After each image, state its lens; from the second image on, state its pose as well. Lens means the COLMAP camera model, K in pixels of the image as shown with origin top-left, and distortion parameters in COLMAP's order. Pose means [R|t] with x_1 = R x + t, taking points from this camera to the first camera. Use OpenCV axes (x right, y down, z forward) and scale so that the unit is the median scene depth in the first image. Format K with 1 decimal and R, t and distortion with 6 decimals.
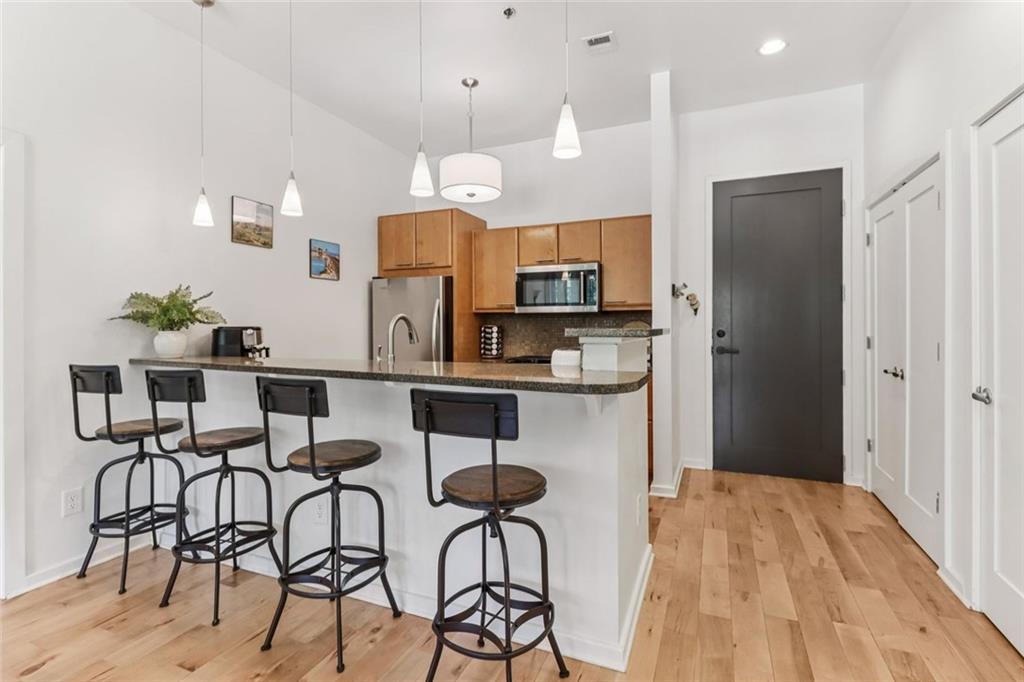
lens RADIAL K [[471.2, 0, 519.0], [0, 471.2, 330.5], [0, 0, 1]] dist [0.000640, -0.000286]
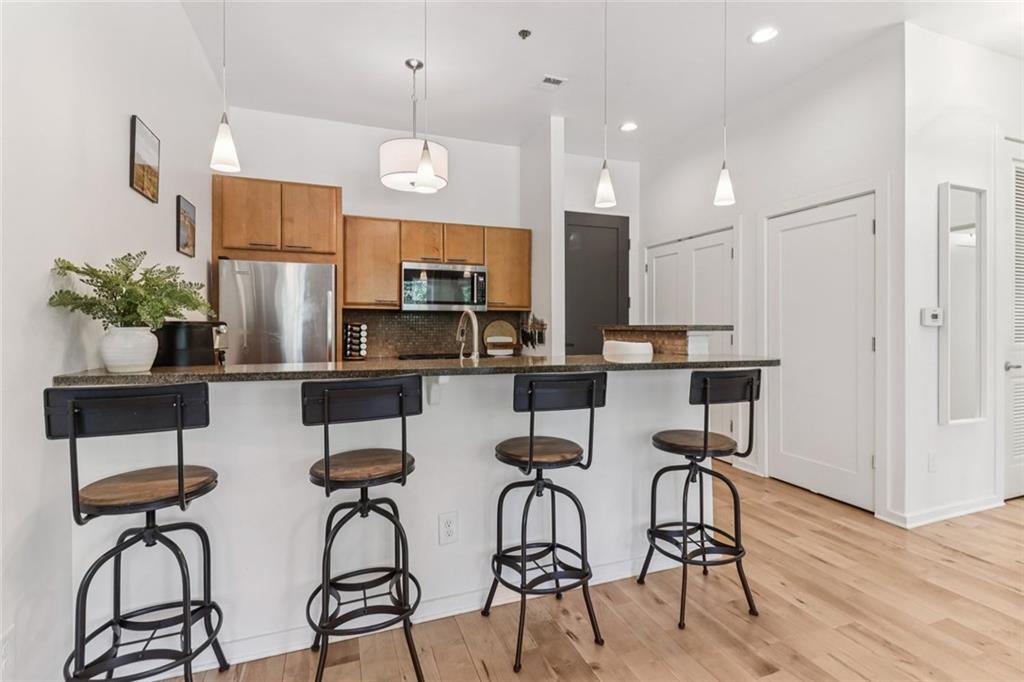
lens RADIAL K [[471.9, 0, 510.5], [0, 471.9, 322.6], [0, 0, 1]] dist [-0.000426, -0.000504]
pose [[0.732365, 0.006360, 0.680883, -0.546907], [0.002608, 0.999923, -0.012146, -0.000267], [-0.680907, 0.010671, 0.732292, 0.171691]]
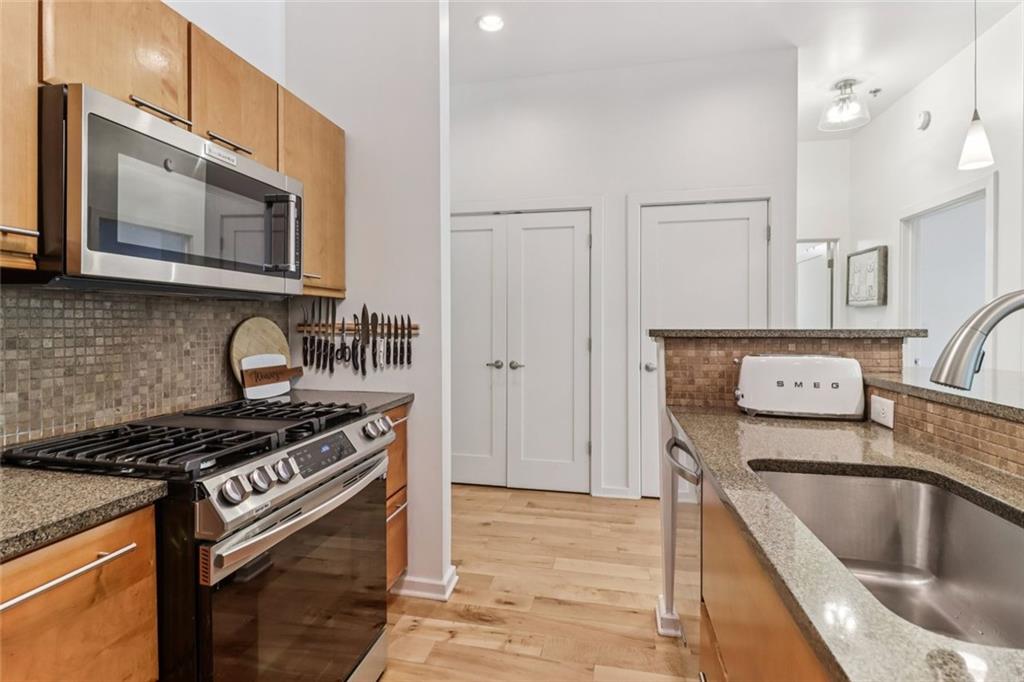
lens RADIAL K [[491.1, 0, 516.2], [0, 491.1, 323.4], [0, 0, 1]] dist [0.013665, -0.000889]
pose [[-0.192533, 0.002561, 0.981287, -0.337038], [0.006439, 0.999978, -0.001346, -0.011384], [-0.981269, 0.006060, -0.192545, 0.916073]]
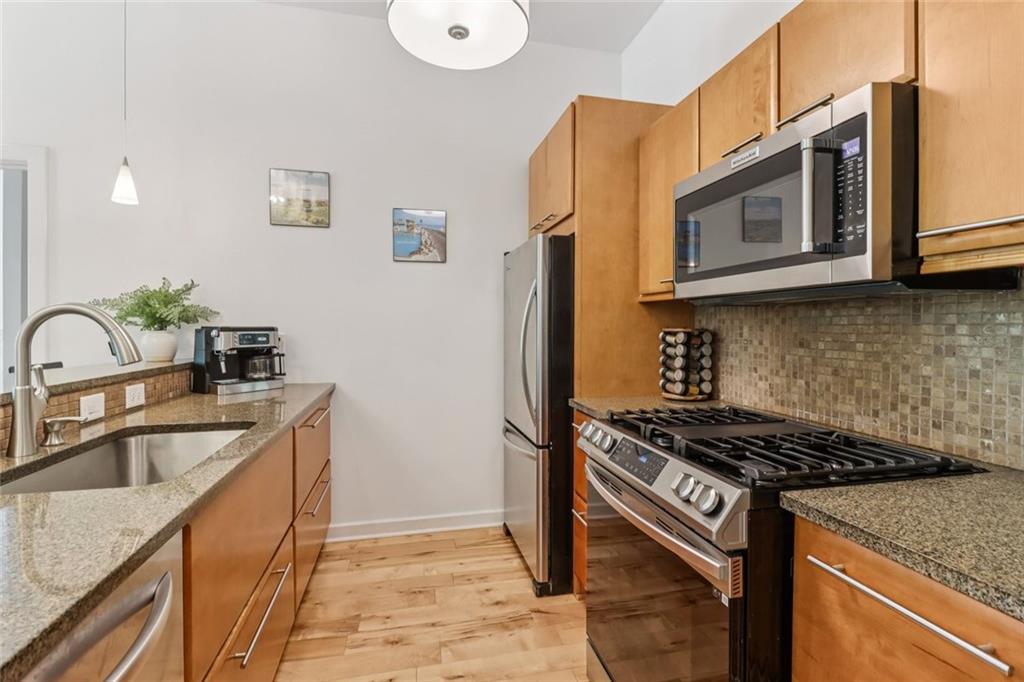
lens RADIAL K [[471.2, 0, 519.0], [0, 471.2, 330.5], [0, 0, 1]] dist [0.000640, -0.000286]
pose [[0.587622, 0.012805, -0.809034, 0.267087], [-0.015533, 0.999869, 0.004543, -0.010539], [0.808986, 0.009897, 0.587744, 0.717985]]
